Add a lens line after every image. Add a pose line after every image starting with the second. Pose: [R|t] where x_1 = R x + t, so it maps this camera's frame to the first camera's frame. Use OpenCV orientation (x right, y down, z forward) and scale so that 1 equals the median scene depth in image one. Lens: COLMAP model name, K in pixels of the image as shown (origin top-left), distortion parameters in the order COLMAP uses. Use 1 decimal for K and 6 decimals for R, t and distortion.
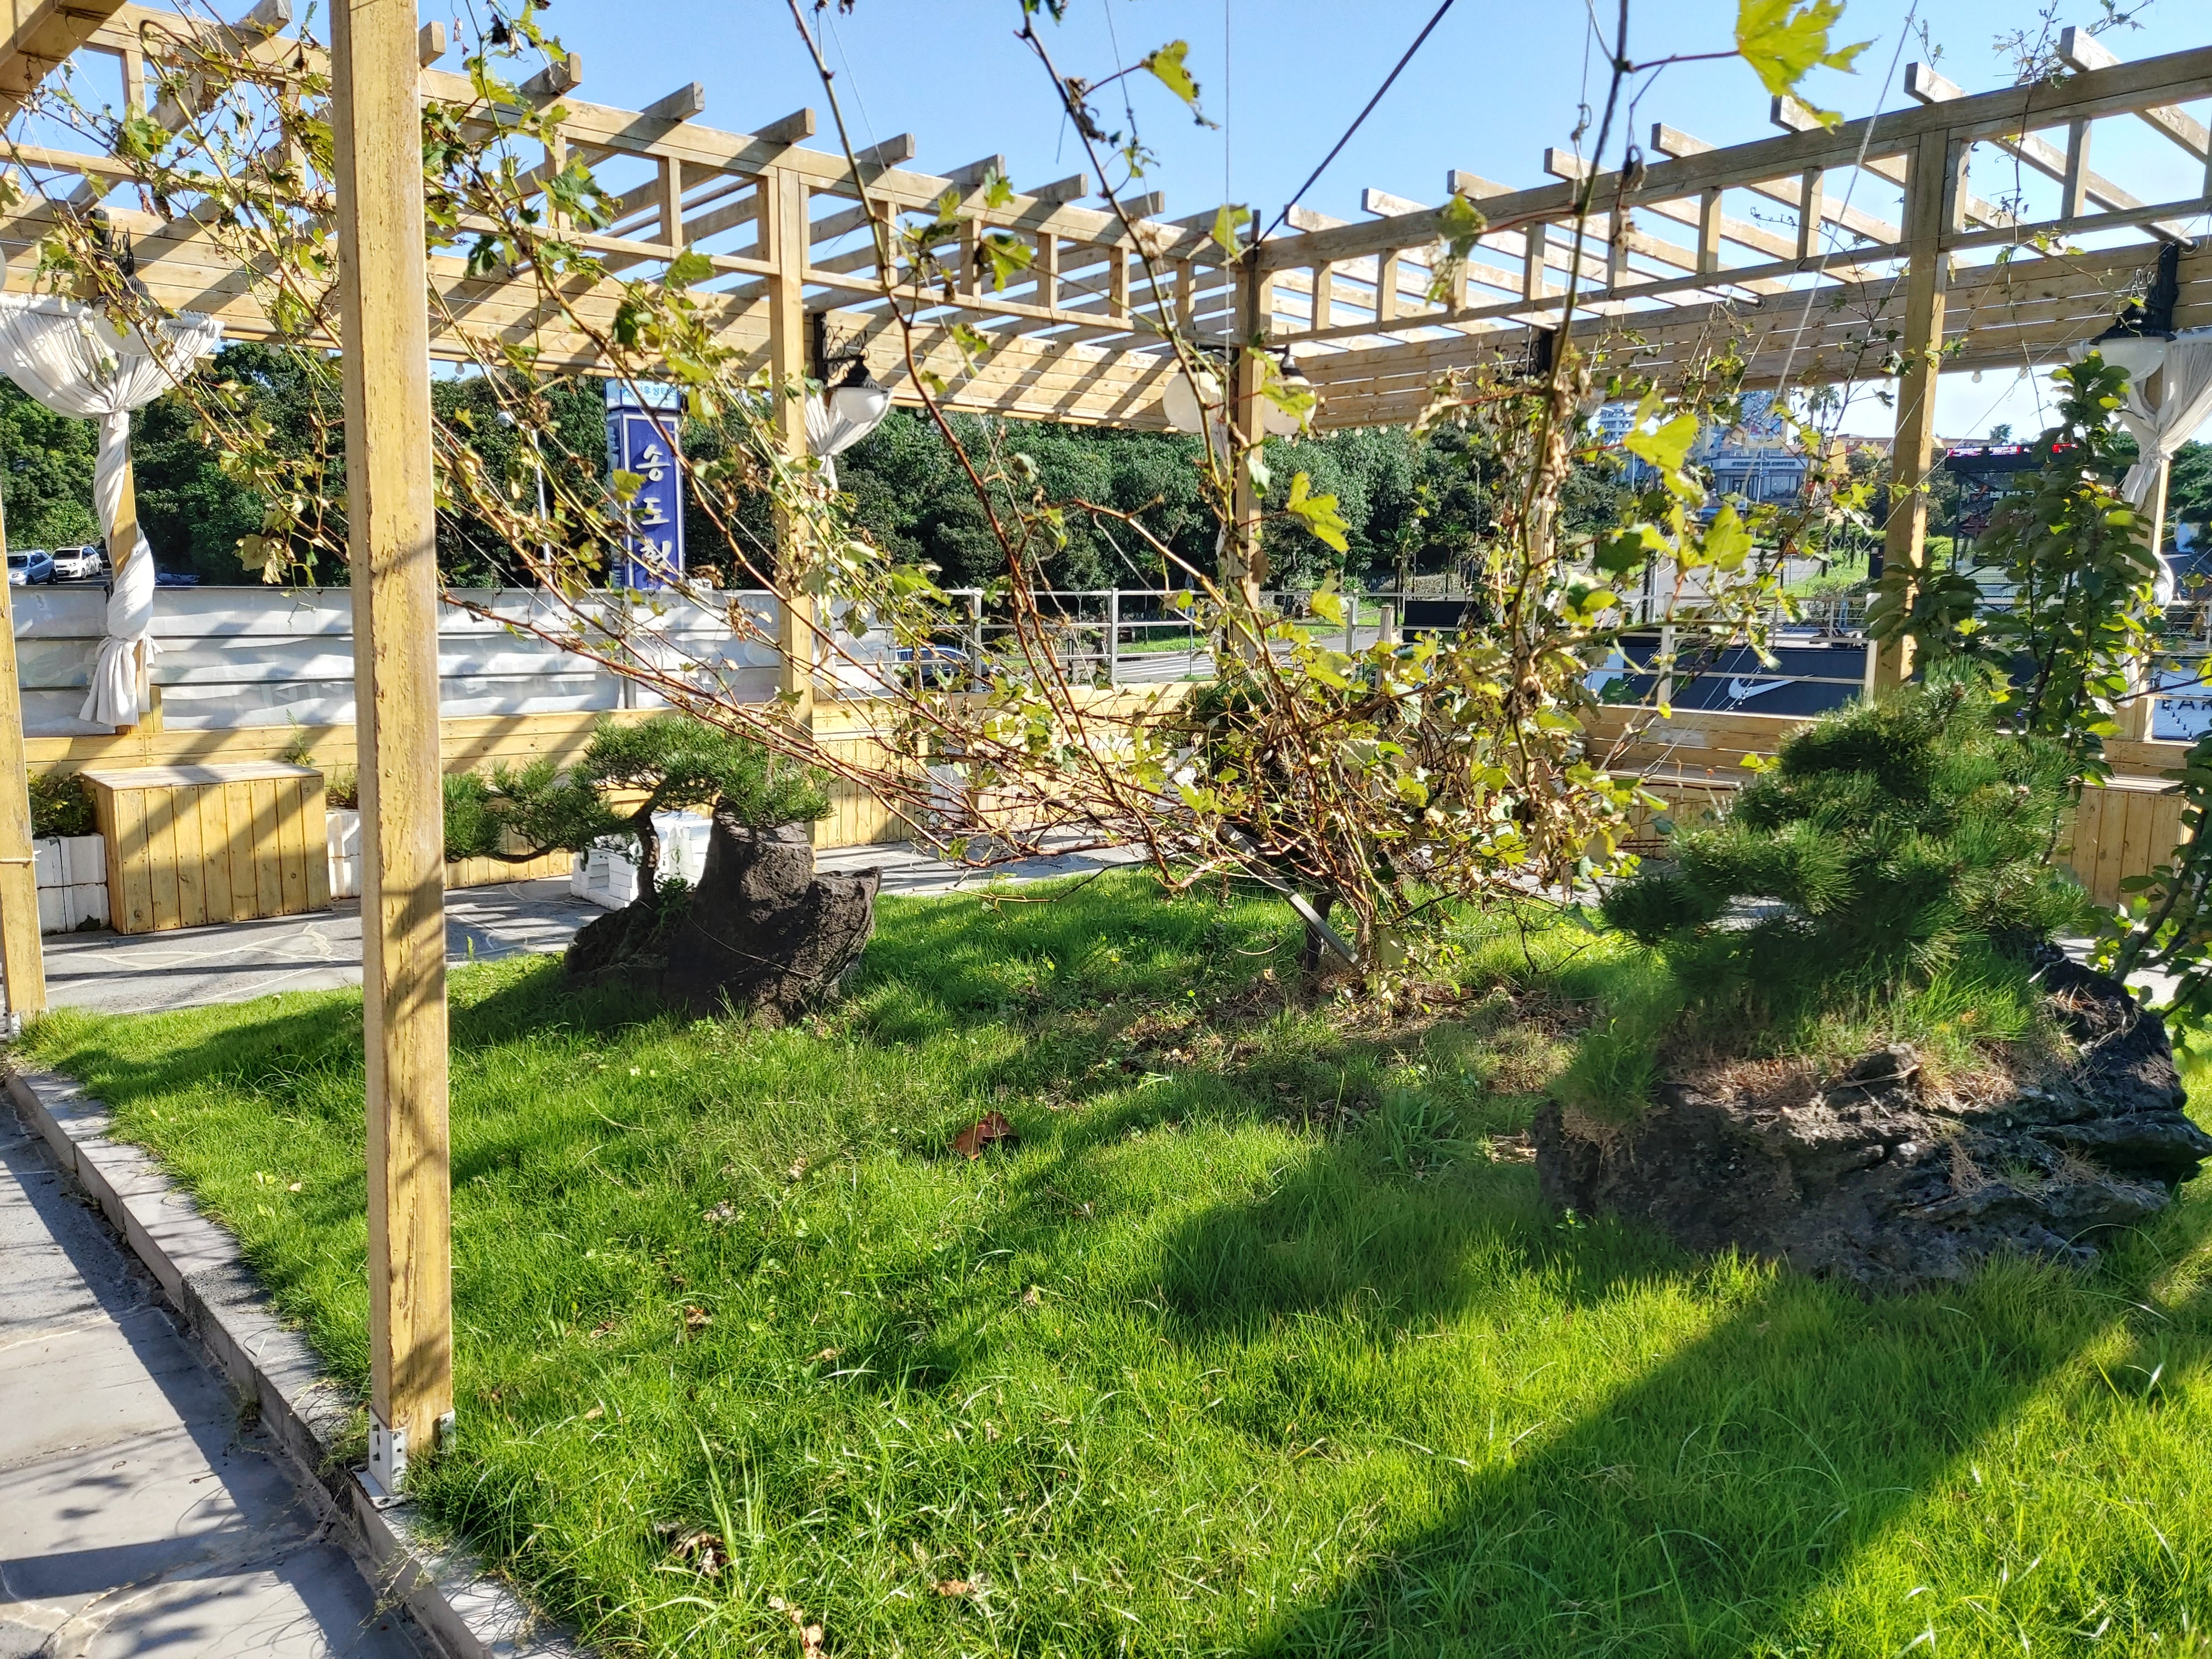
lens RADIAL K [[1614.5, 0, 1109.6], [0, 1614.5, 812.9], [0, 0, 1]] dist [0.035349, -0.023027]
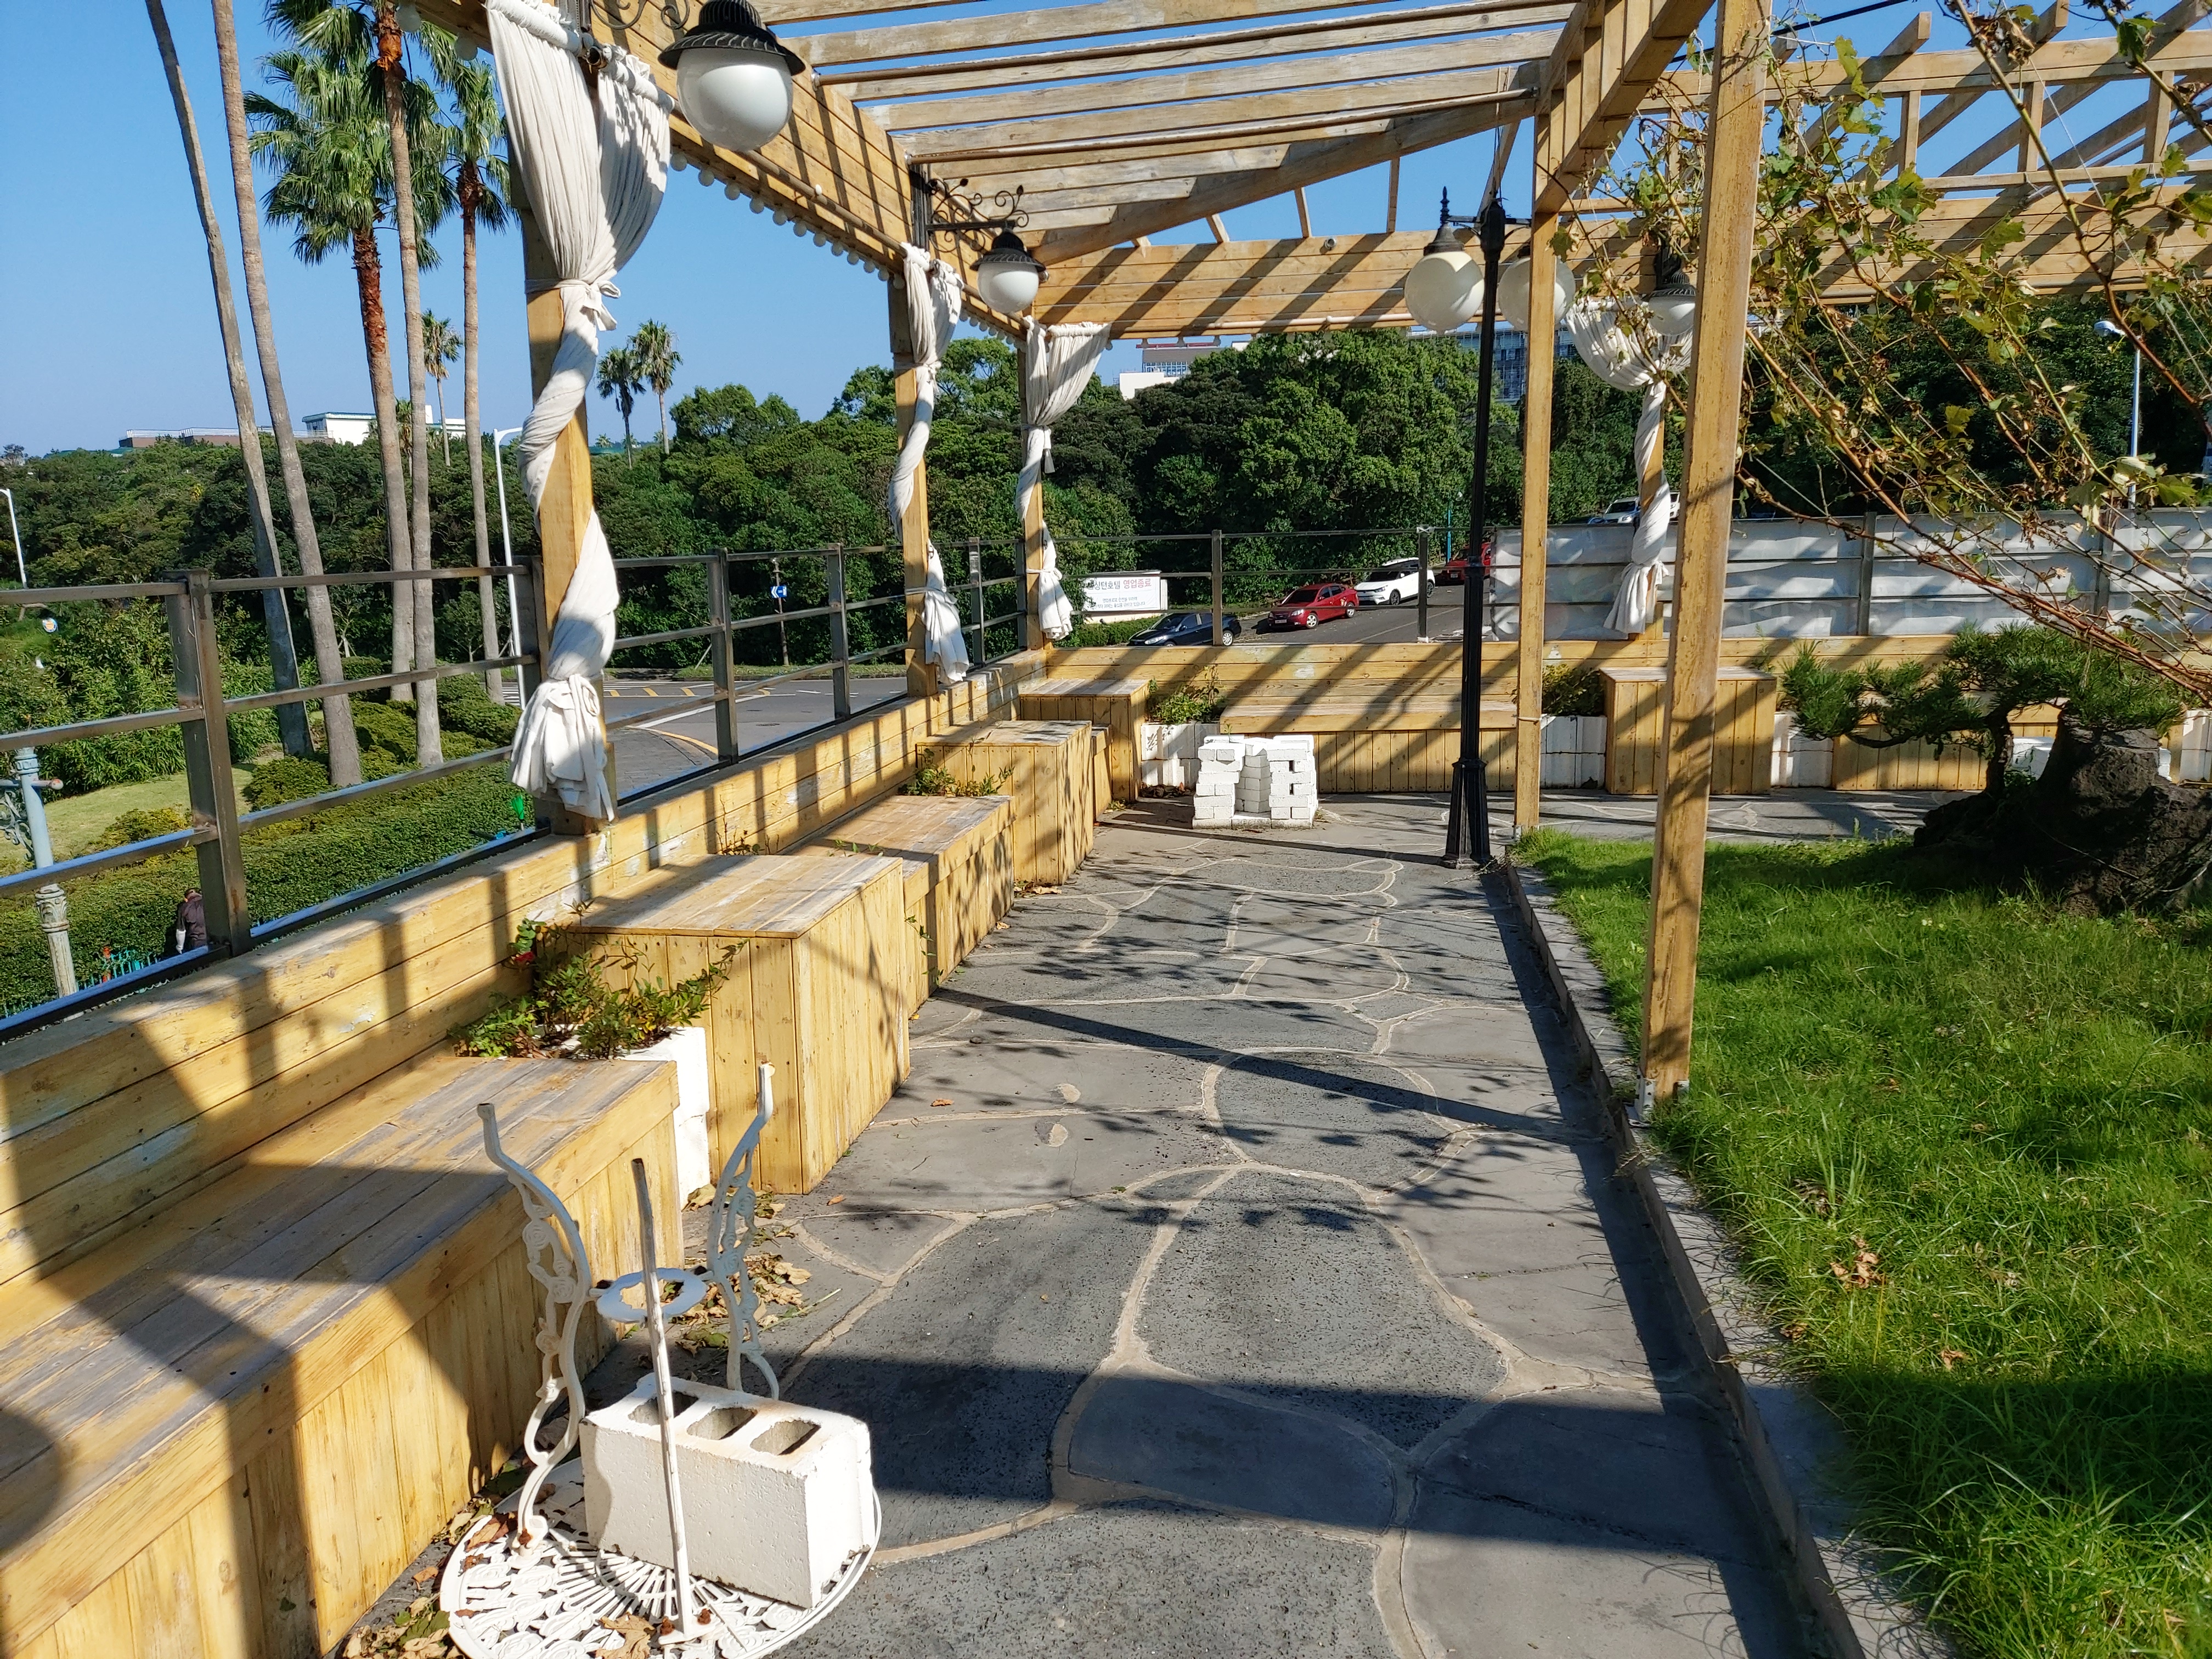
lens RADIAL K [[1614.5, 0, 1109.9], [0, 1614.5, 834.7], [0, 0, 1]] dist [0.035349, -0.023027]
pose [[0.629141, 0.122220, -0.767623, 0.268914], [-0.080784, 0.992494, 0.091814, 0.040827], [0.773082, 0.004248, 0.634292, -0.243433]]
